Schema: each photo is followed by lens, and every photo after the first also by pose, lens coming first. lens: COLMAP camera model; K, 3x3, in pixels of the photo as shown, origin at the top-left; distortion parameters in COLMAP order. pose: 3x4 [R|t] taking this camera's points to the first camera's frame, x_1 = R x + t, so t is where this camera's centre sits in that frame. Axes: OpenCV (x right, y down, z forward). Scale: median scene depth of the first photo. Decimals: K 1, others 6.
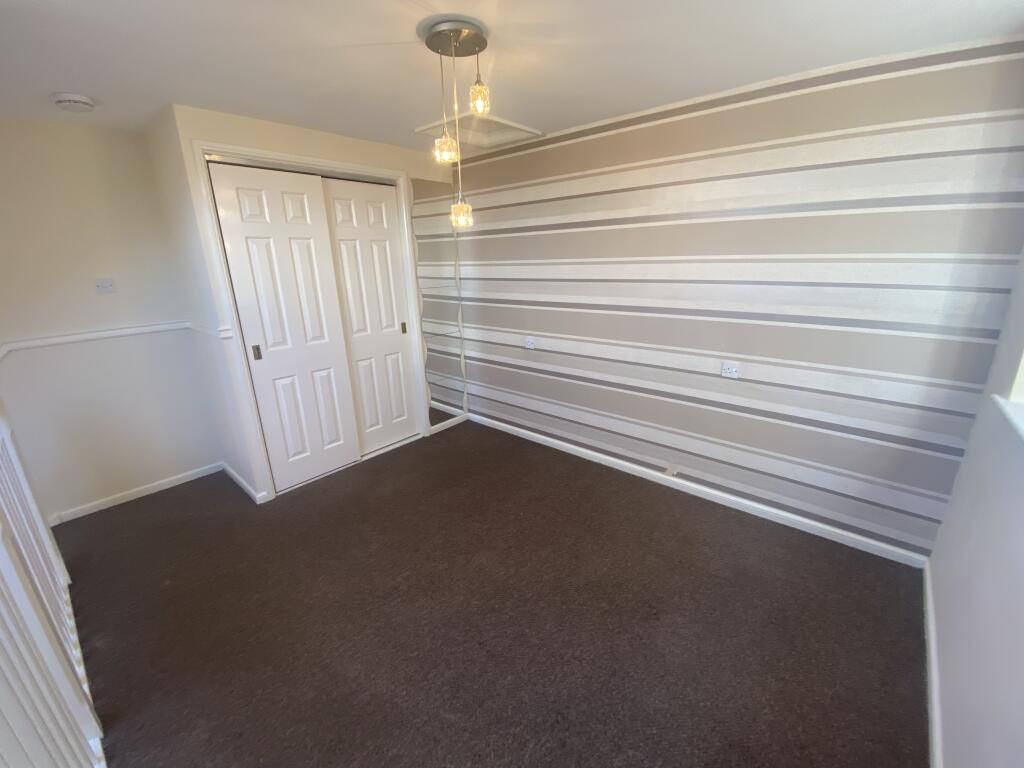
lens RADIAL K [[417.1, 0, 514.8], [0, 417.1, 383.7], [0, 0, 1]] dist [0.053203, -0.039404]
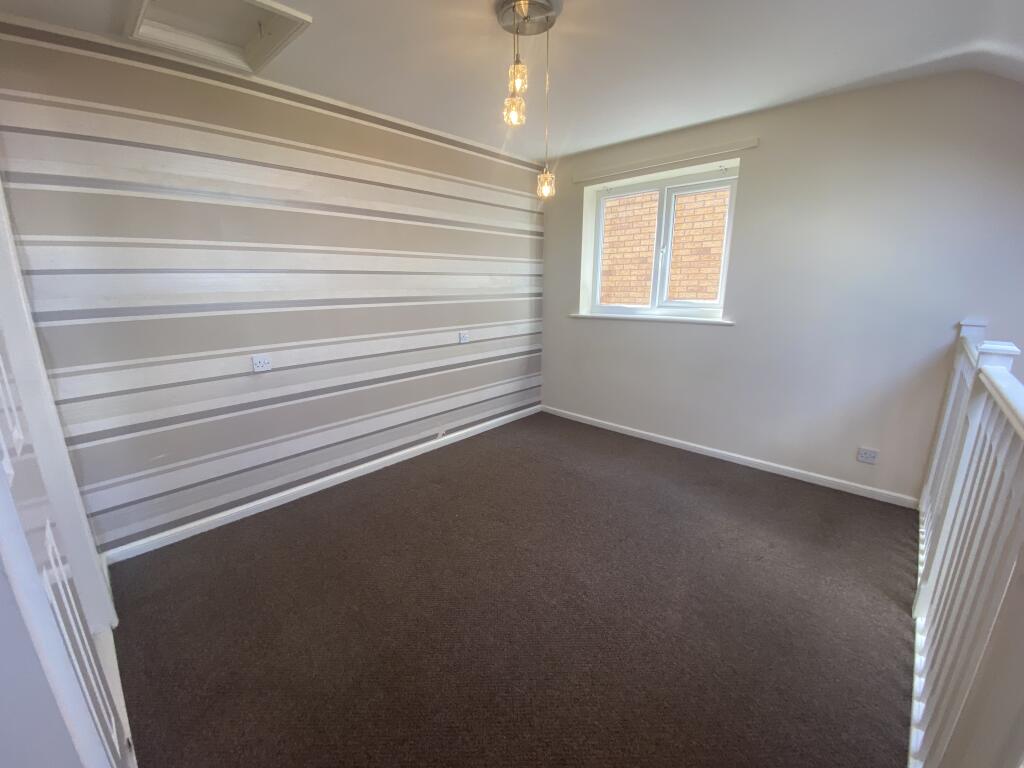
lens RADIAL K [[417.1, 0, 514.8], [0, 417.1, 383.7], [0, 0, 1]] dist [0.053203, -0.039404]
pose [[0.039789, -0.222863, 0.974038, -0.851015], [0.289543, 0.935557, 0.202230, -0.118261], [-0.956338, 0.273980, 0.101753, 0.727966]]
